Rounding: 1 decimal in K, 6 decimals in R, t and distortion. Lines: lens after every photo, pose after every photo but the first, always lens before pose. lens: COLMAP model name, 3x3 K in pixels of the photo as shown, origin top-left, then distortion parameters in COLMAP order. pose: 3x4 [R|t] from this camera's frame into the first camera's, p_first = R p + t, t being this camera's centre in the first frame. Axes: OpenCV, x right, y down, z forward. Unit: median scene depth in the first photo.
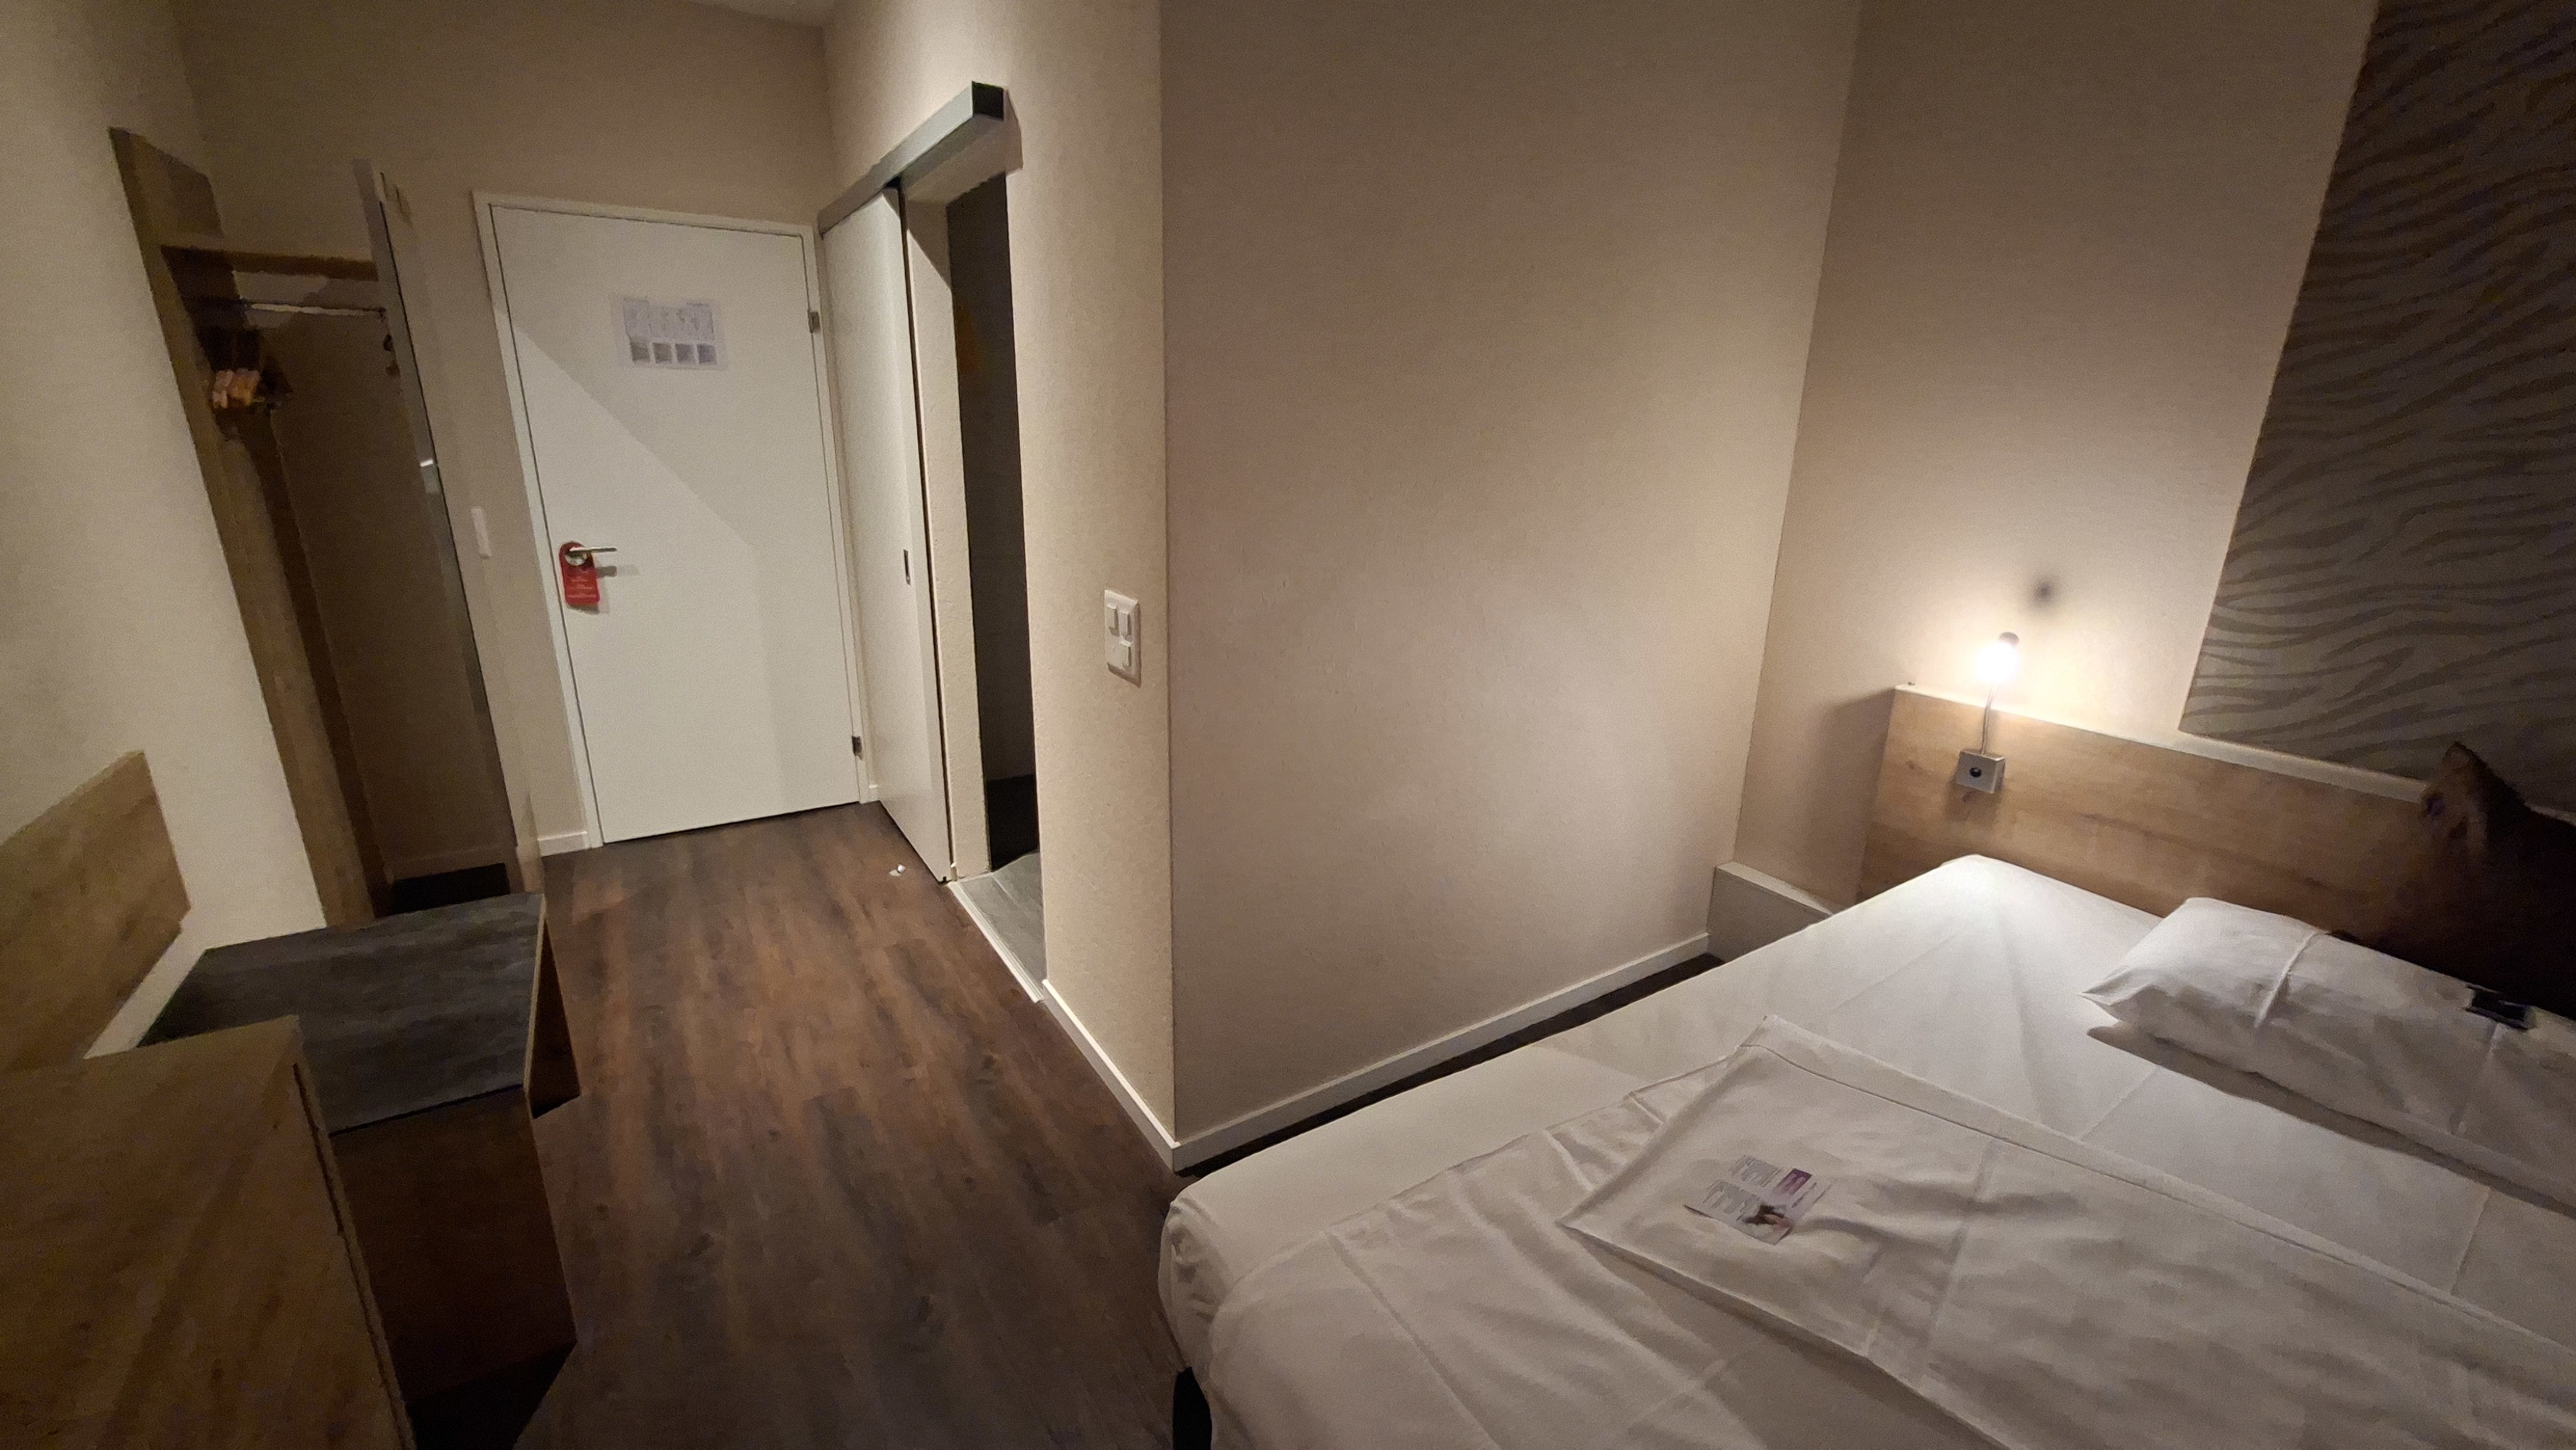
lens RADIAL K [[1031.2, 0, 1288.0], [0, 1031.2, 725.0], [0, 0, 1]] dist [-0.000784, -0.000274]
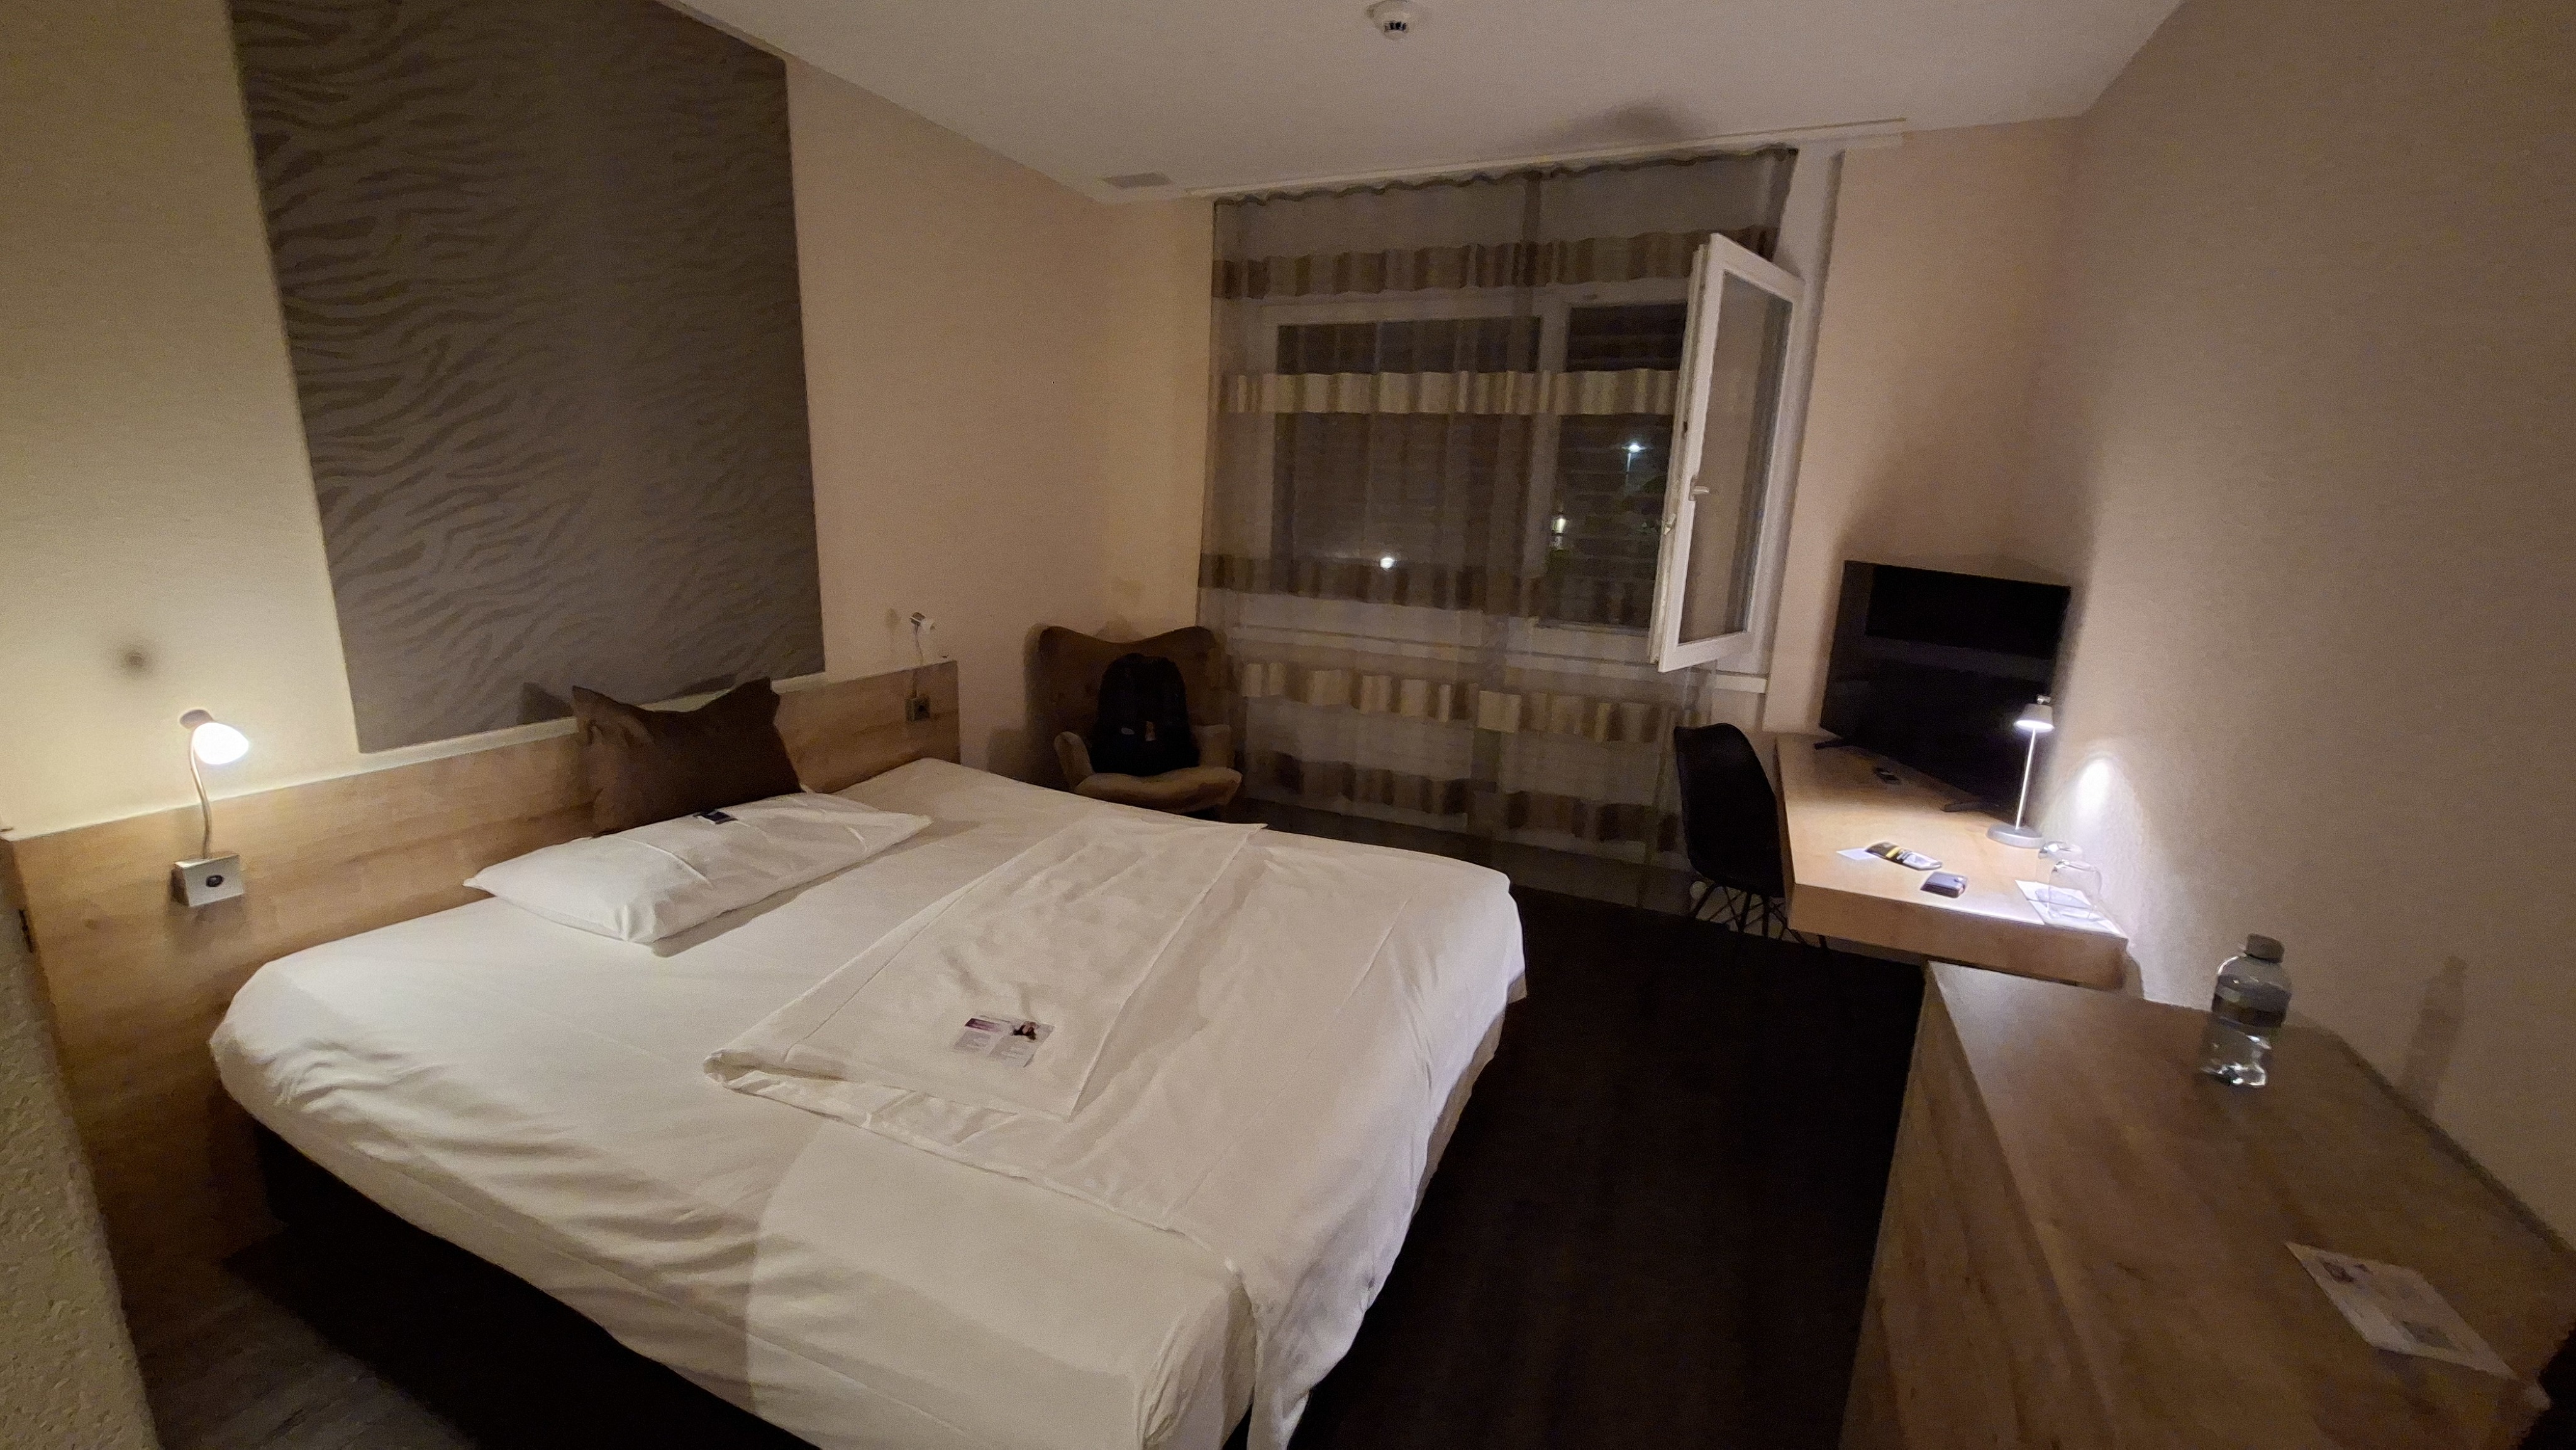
lens RADIAL K [[1014.1, 0, 1288.0], [0, 1014.1, 725.0], [0, 0, 1]] dist [-0.000157, 0.000021]
pose [[-0.547281, -0.225247, 0.806069, -0.540824], [0.193533, 0.902943, 0.383717, -0.268448], [-0.814266, 0.366002, -0.450571, 0.791749]]
